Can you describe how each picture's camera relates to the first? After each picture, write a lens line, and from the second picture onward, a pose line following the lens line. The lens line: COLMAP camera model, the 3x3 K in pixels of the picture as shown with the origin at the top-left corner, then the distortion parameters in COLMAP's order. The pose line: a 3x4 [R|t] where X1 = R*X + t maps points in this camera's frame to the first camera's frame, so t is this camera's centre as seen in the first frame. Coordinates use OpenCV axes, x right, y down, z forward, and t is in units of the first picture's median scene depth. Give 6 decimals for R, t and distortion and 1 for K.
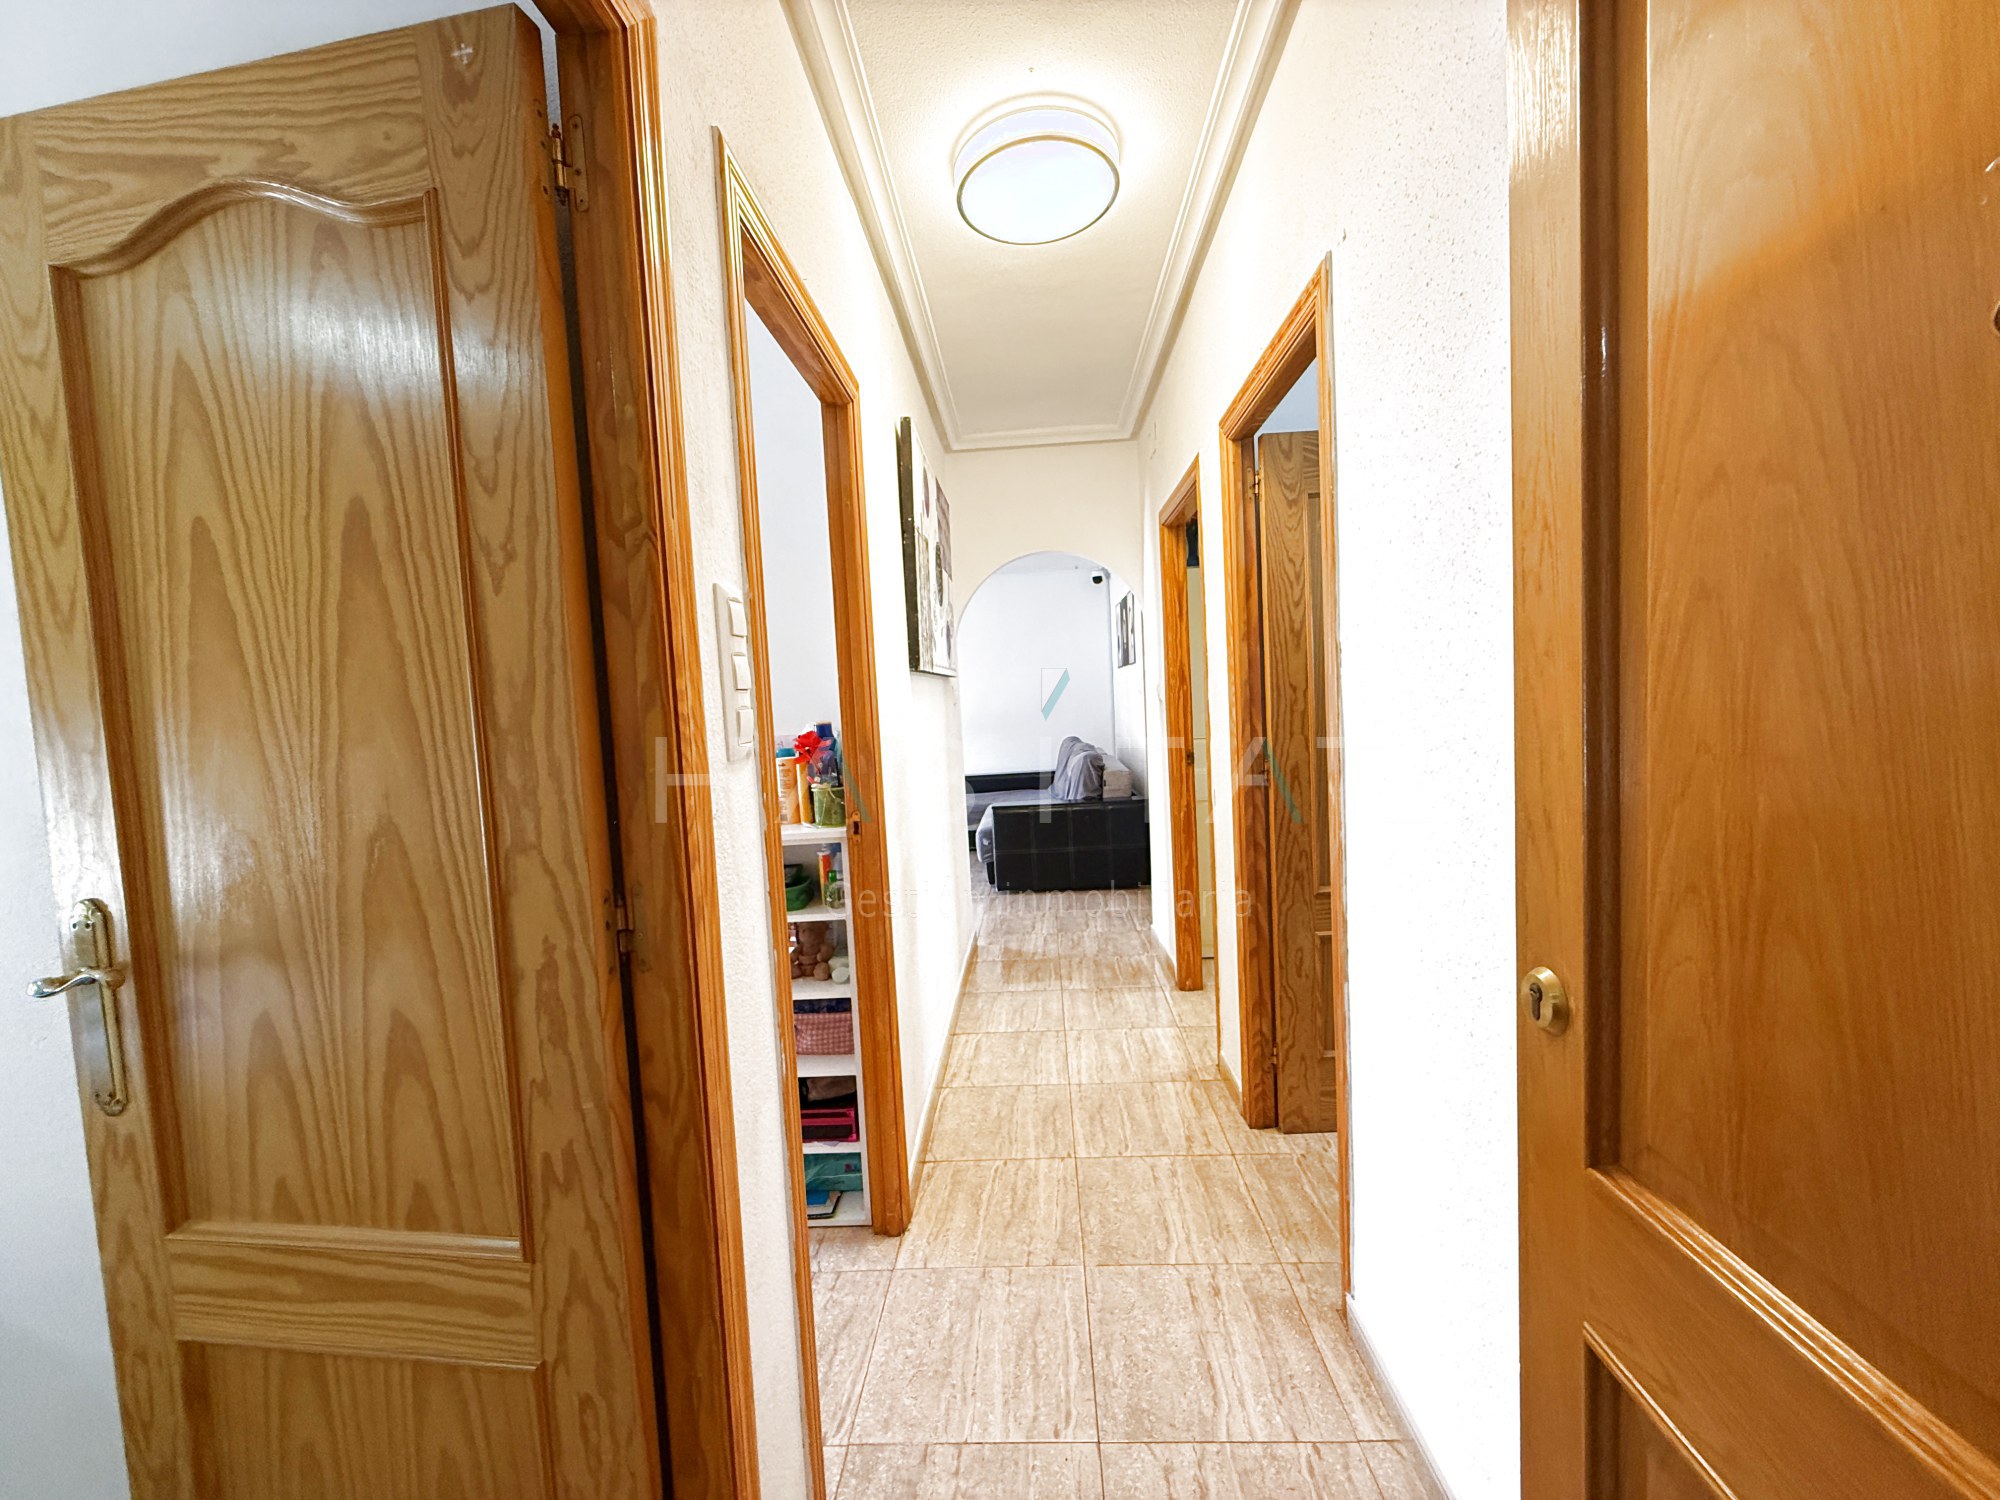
lens RADIAL K [[801.1, 0, 993.6], [0, 801.1, 748.4], [0, 0, 1]] dist [0.000053, -0.000204]
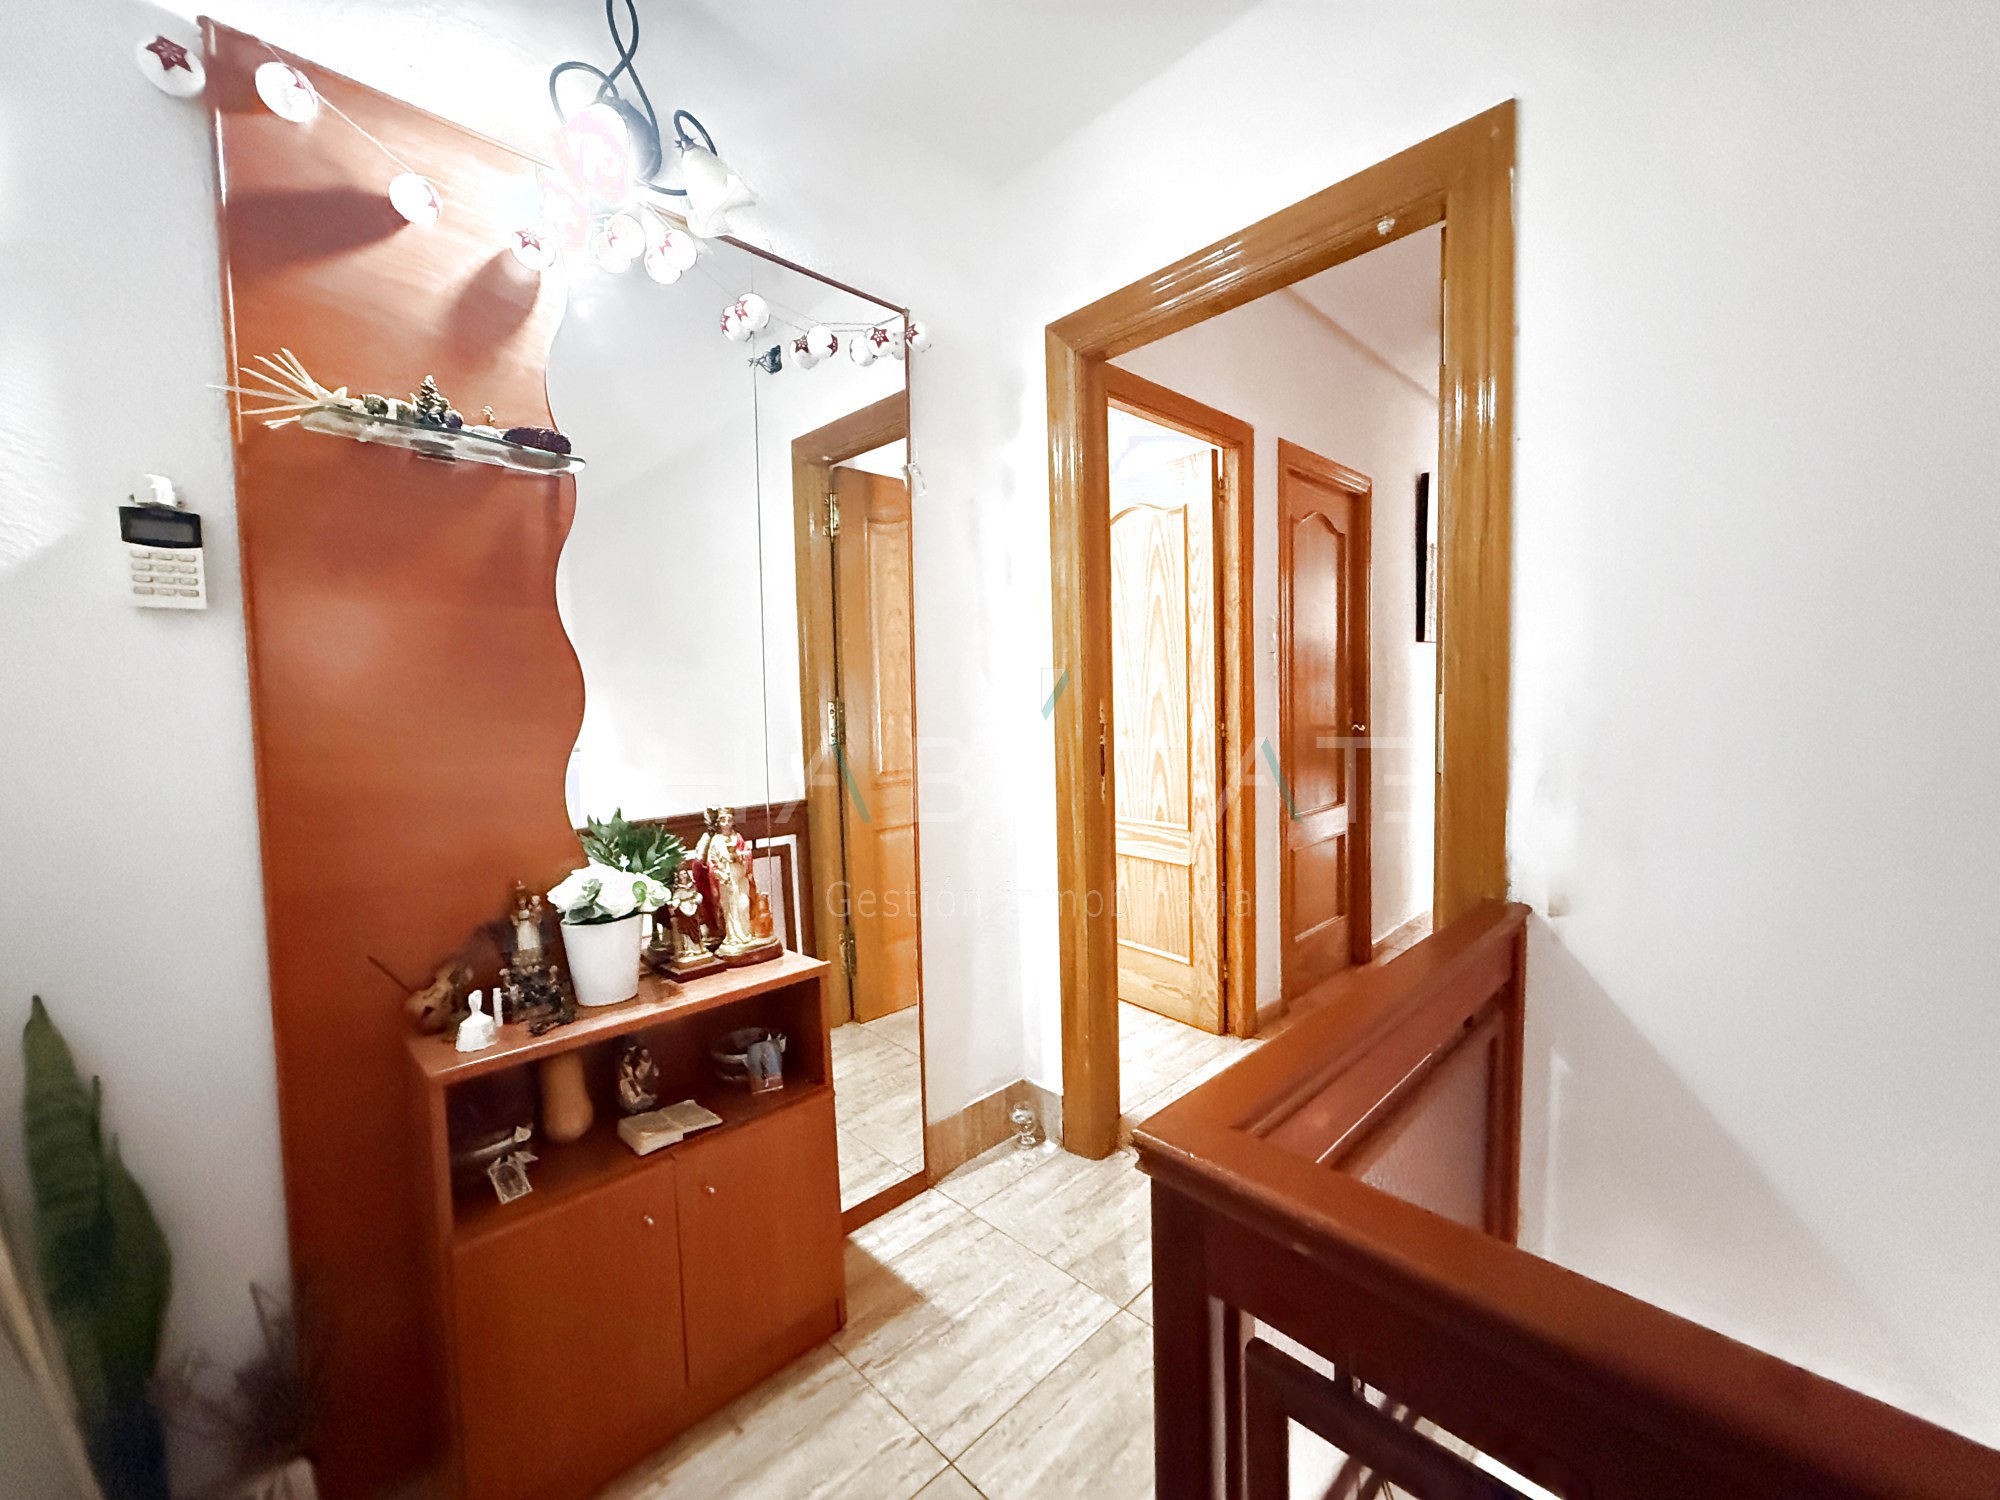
lens RADIAL K [[801.1, 0, 1001.3], [0, 801.1, 749.5], [0, 0, 1]] dist [0.000053, -0.000204]
pose [[0.743441, 0.072400, -0.664871, 0.964914], [-0.053730, 0.997376, 0.048529, 0.197661], [0.666640, -0.000355, 0.745380, -1.884831]]
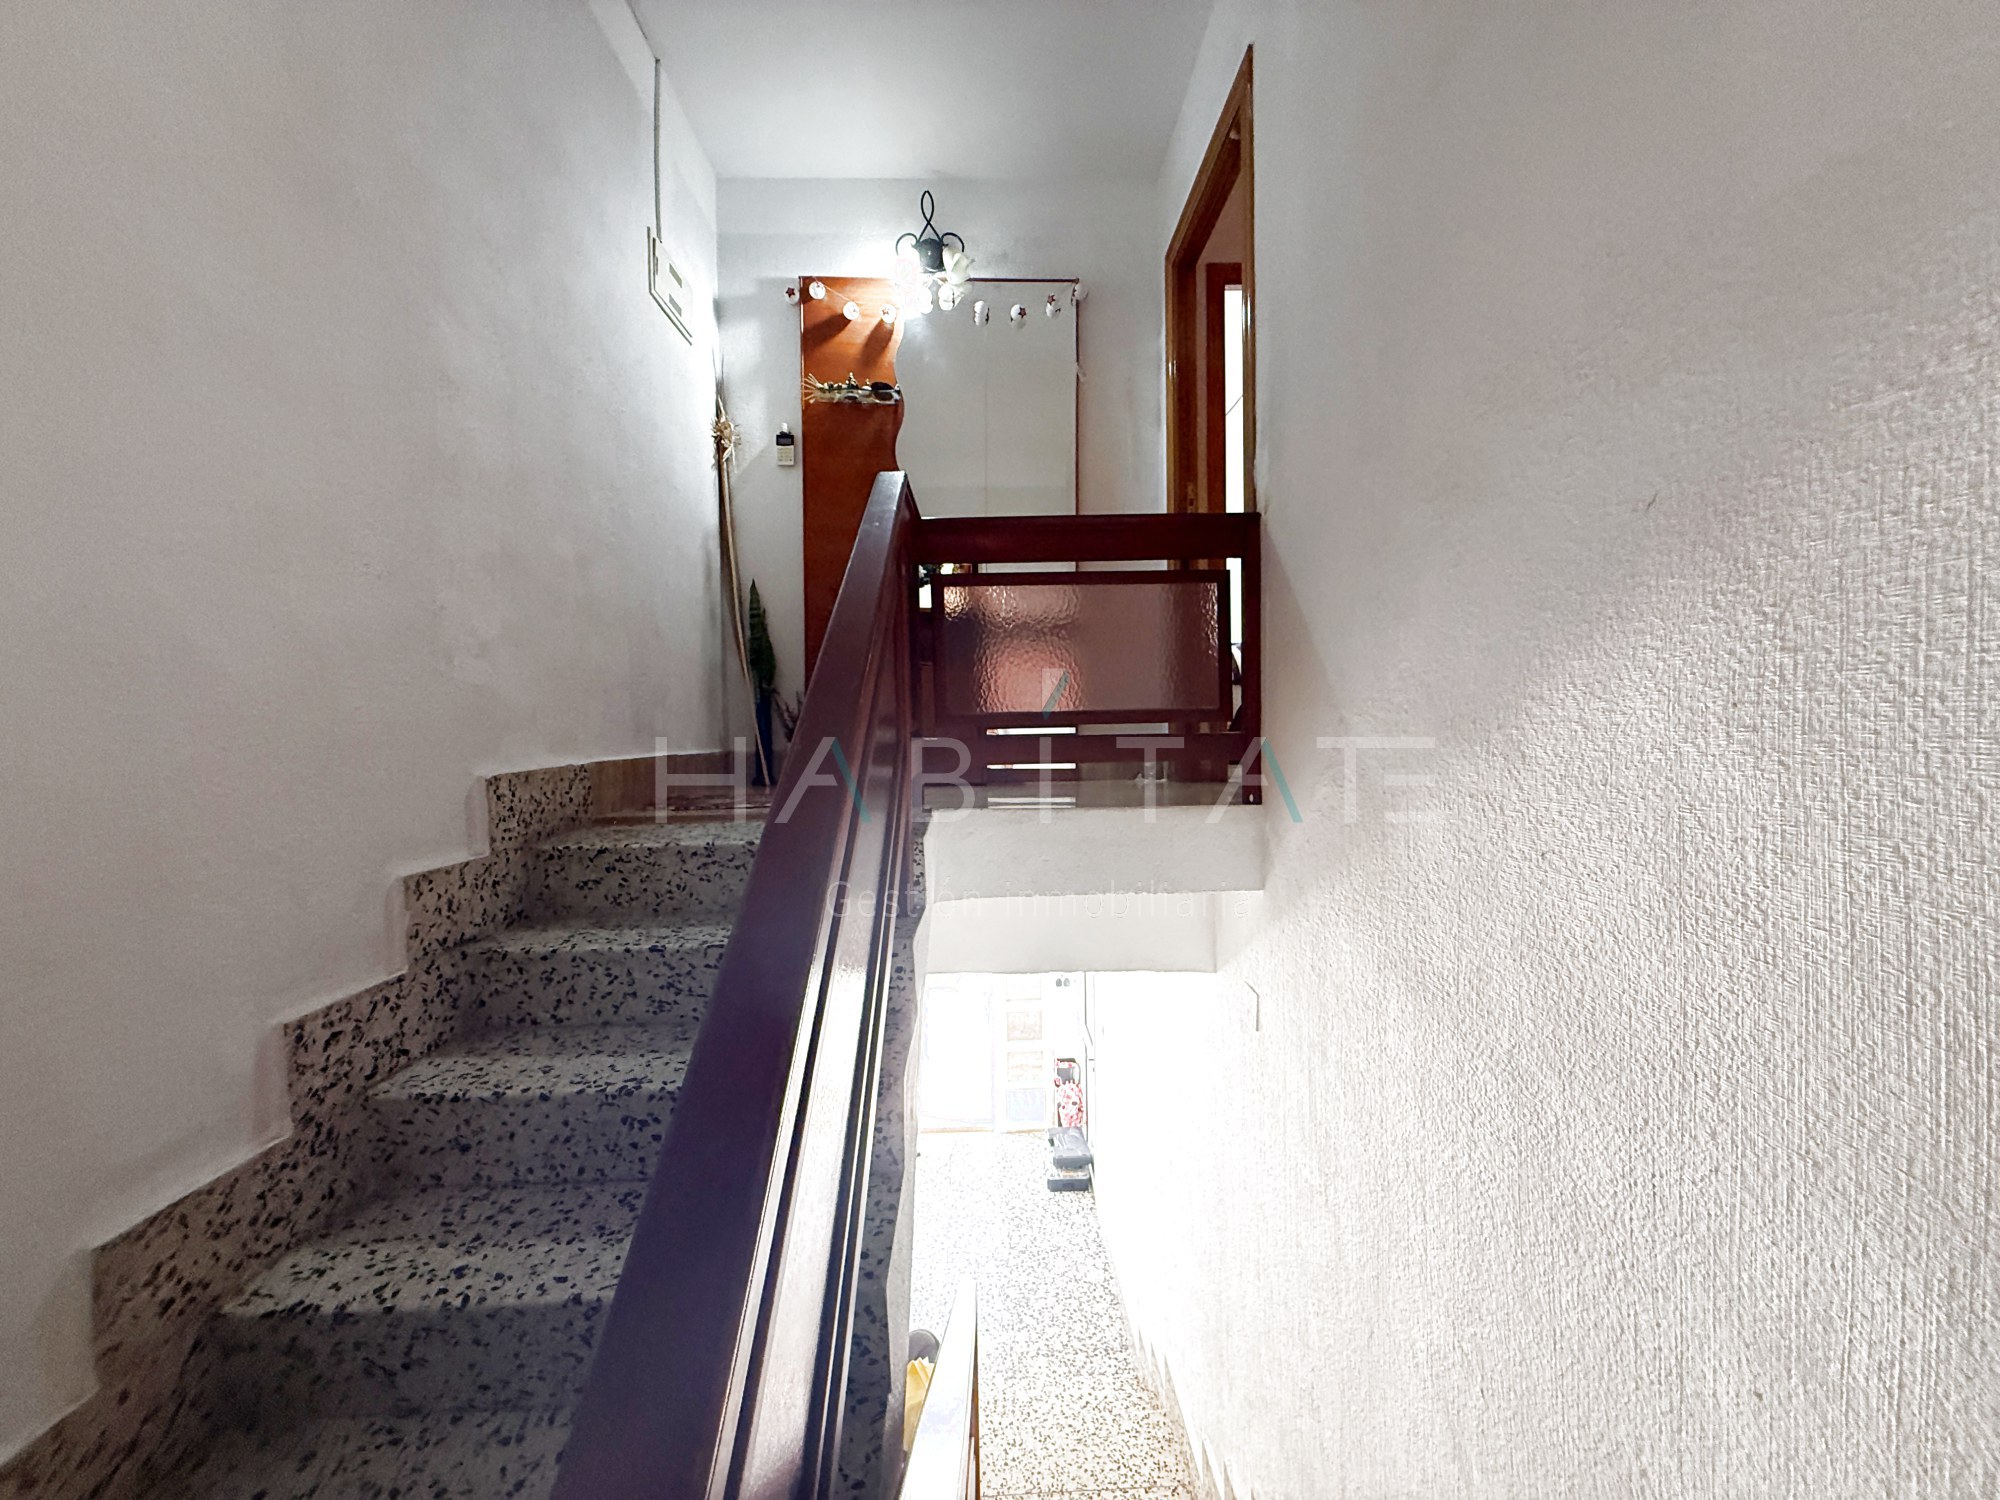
lens RADIAL K [[801.1, 0, 998.5], [0, 801.1, 745.1], [0, 0, 1]] dist [0.000053, -0.000204]
pose [[0.090197, 0.081940, -0.992547, 3.185409], [-0.054405, 0.995527, 0.077242, 1.075705], [0.994437, 0.047033, 0.094252, -1.125094]]
